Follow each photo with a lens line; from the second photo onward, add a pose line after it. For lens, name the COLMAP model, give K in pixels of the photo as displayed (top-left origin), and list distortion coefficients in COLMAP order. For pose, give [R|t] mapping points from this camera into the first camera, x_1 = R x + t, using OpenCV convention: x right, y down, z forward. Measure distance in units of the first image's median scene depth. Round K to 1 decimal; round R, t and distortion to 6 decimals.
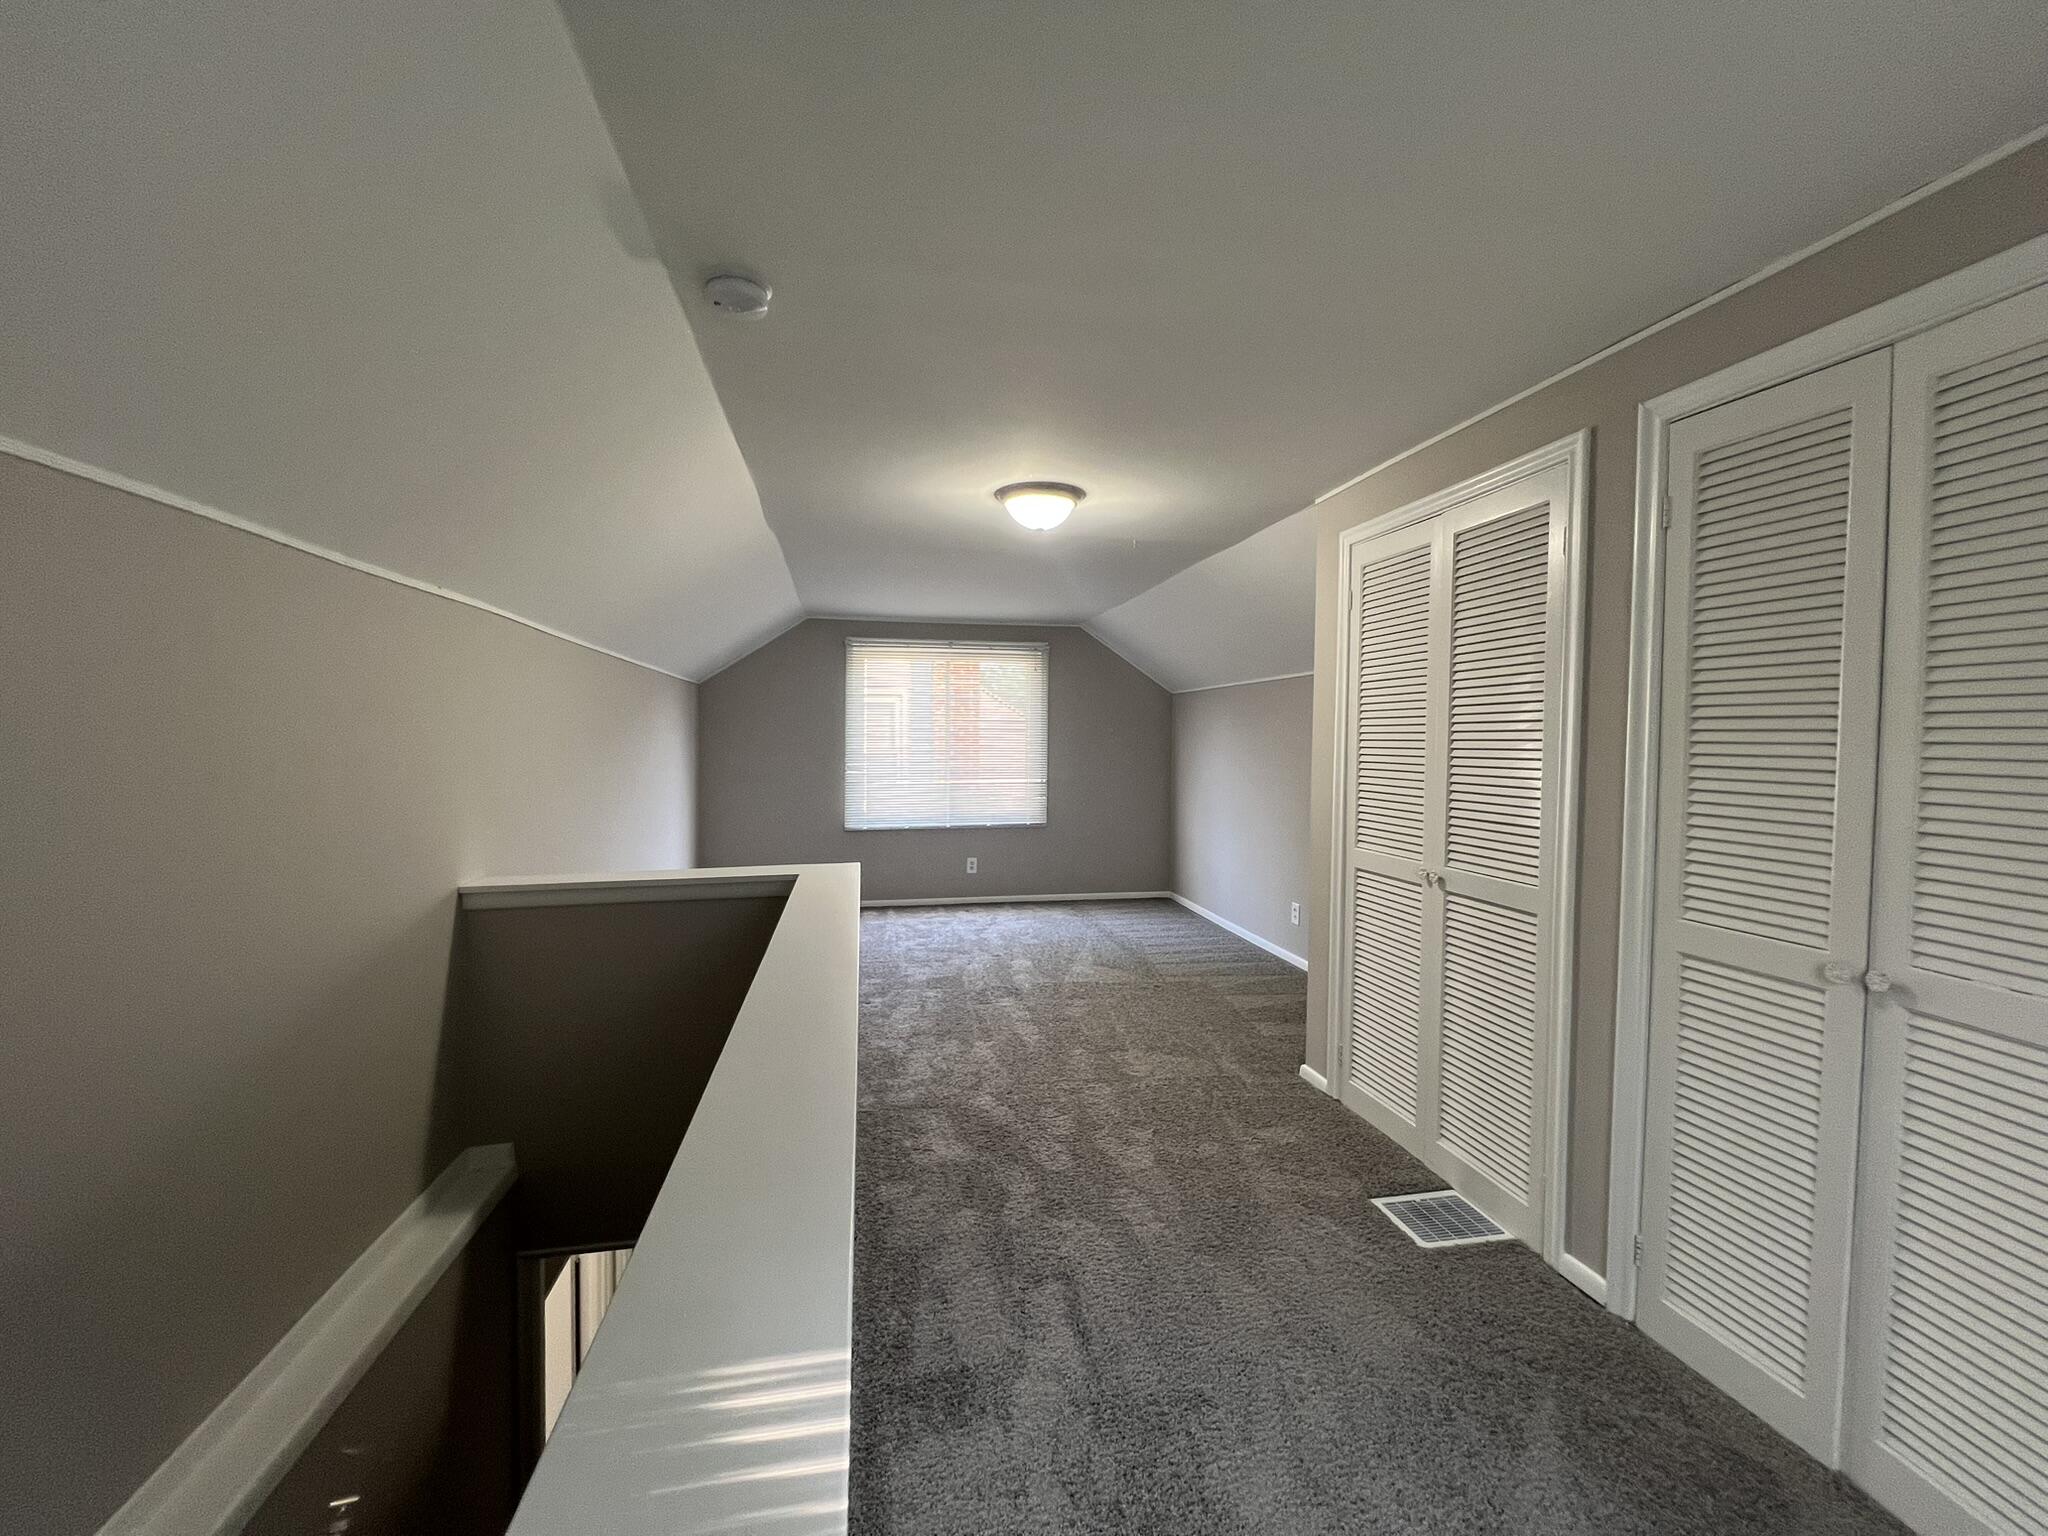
lens RADIAL K [[822.5, 0, 1024.0], [0, 822.5, 767.3], [0, 0, 1]] dist [-0.000215, 0.000073]
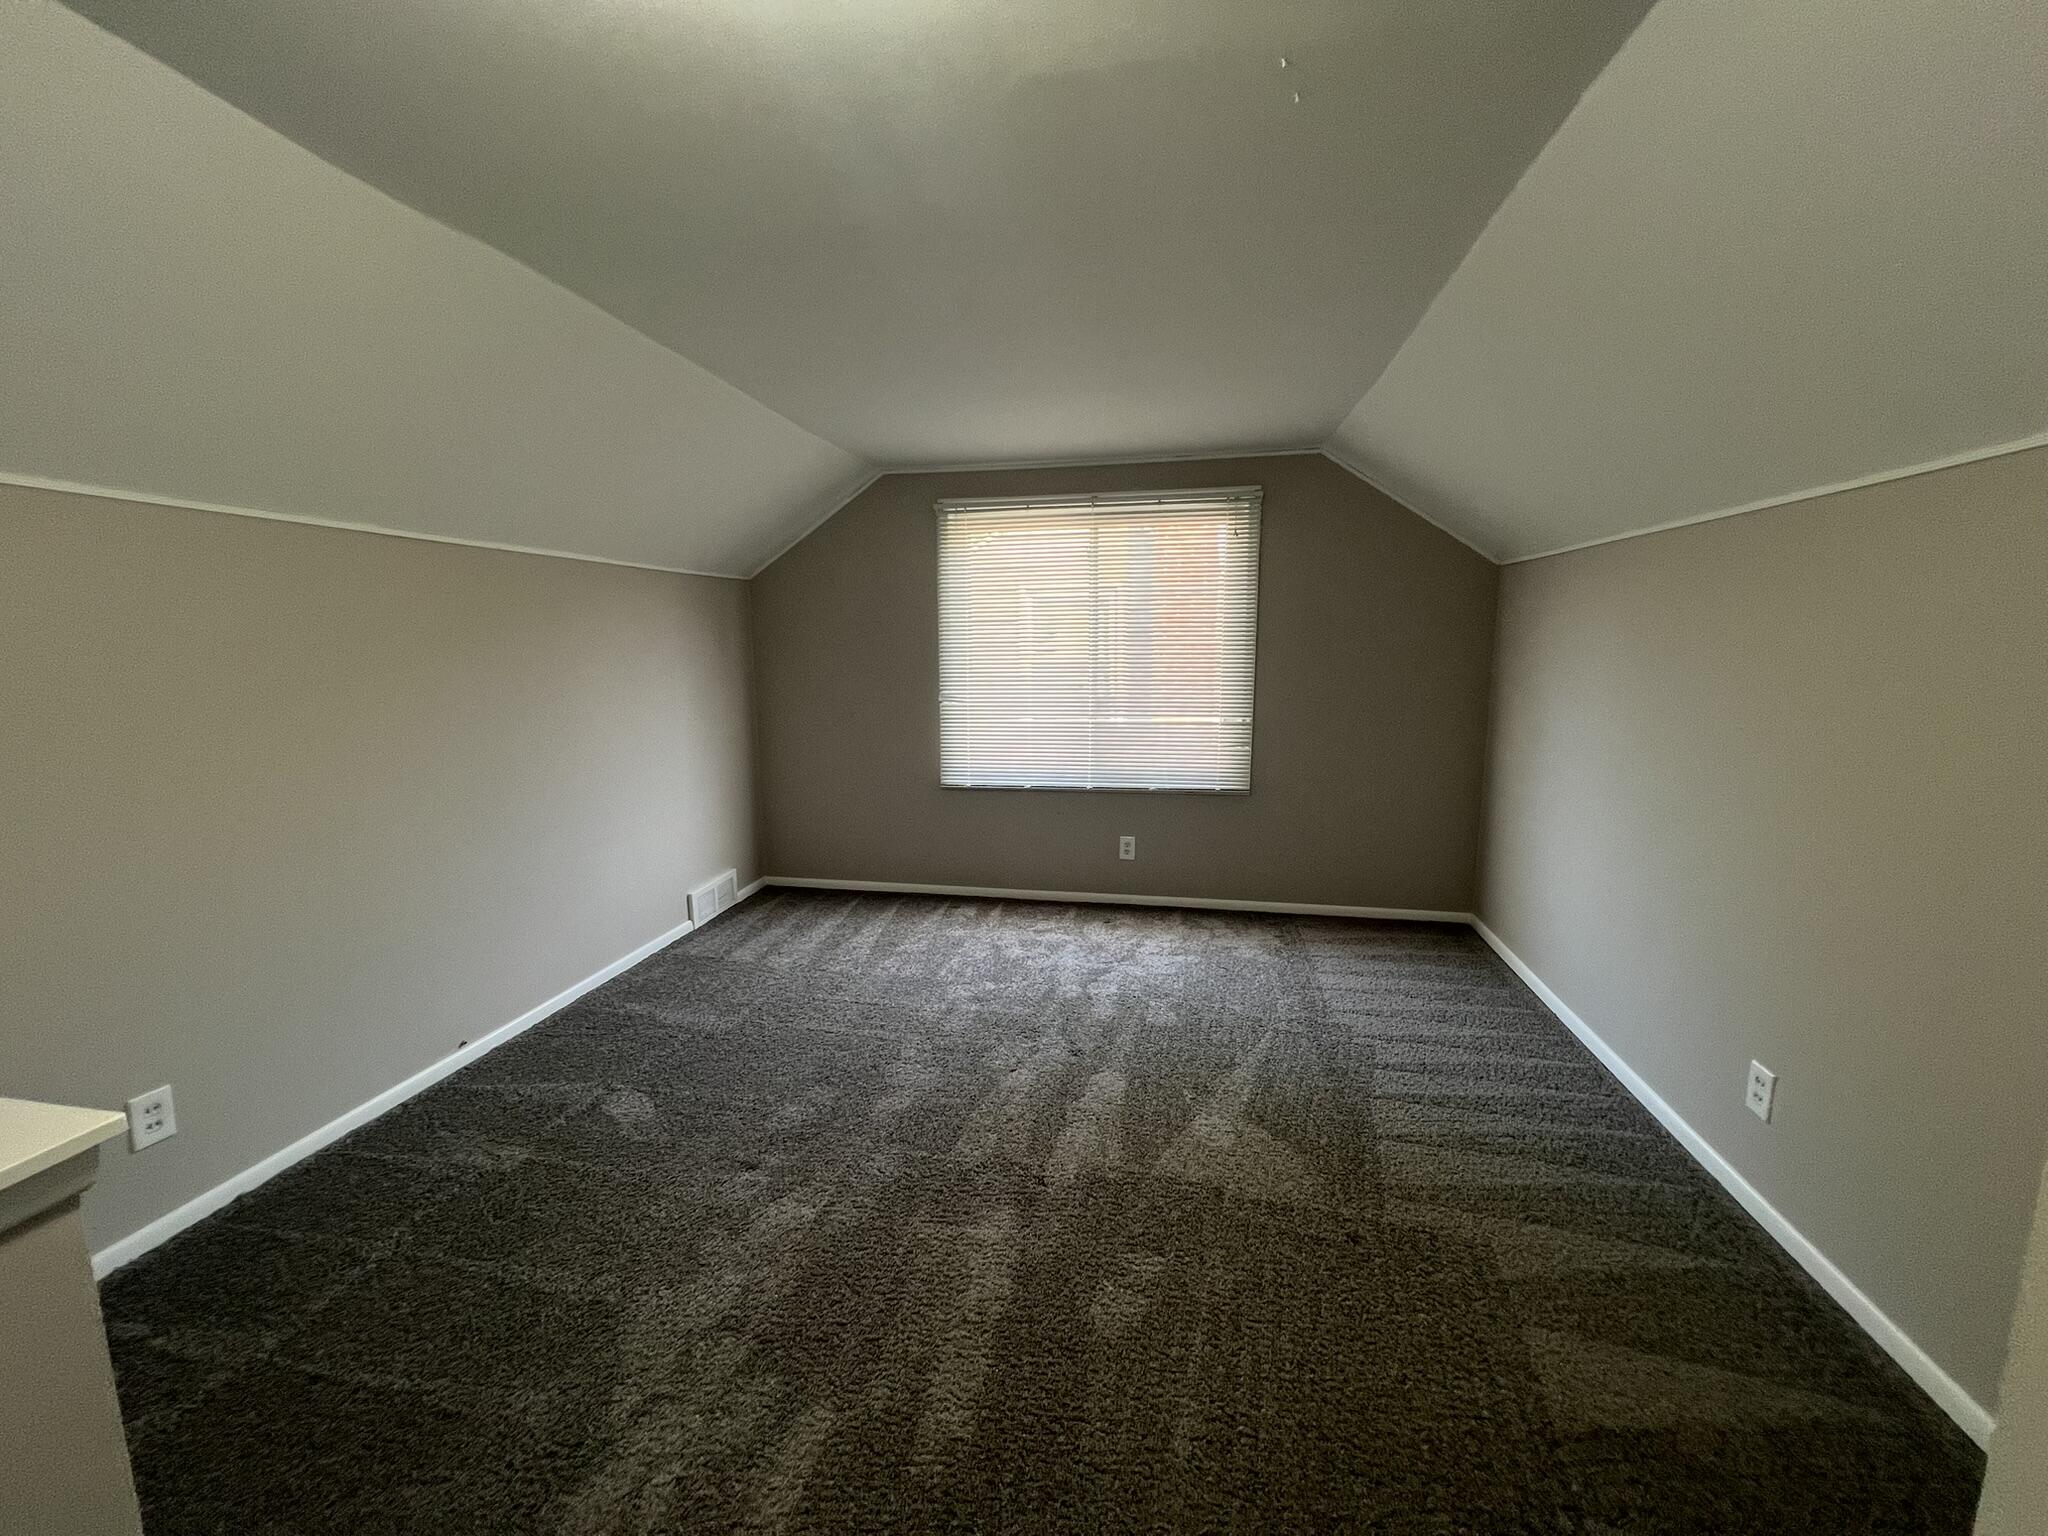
lens RADIAL K [[822.5, 0, 1021.4], [0, 822.5, 767.9], [0, 0, 1]] dist [-0.000215, 0.000073]
pose [[0.925557, 0.048229, -0.375524, 0.111120], [-0.001213, 0.992226, 0.124442, -0.027375], [0.378606, -0.114723, 0.918420, 0.413708]]
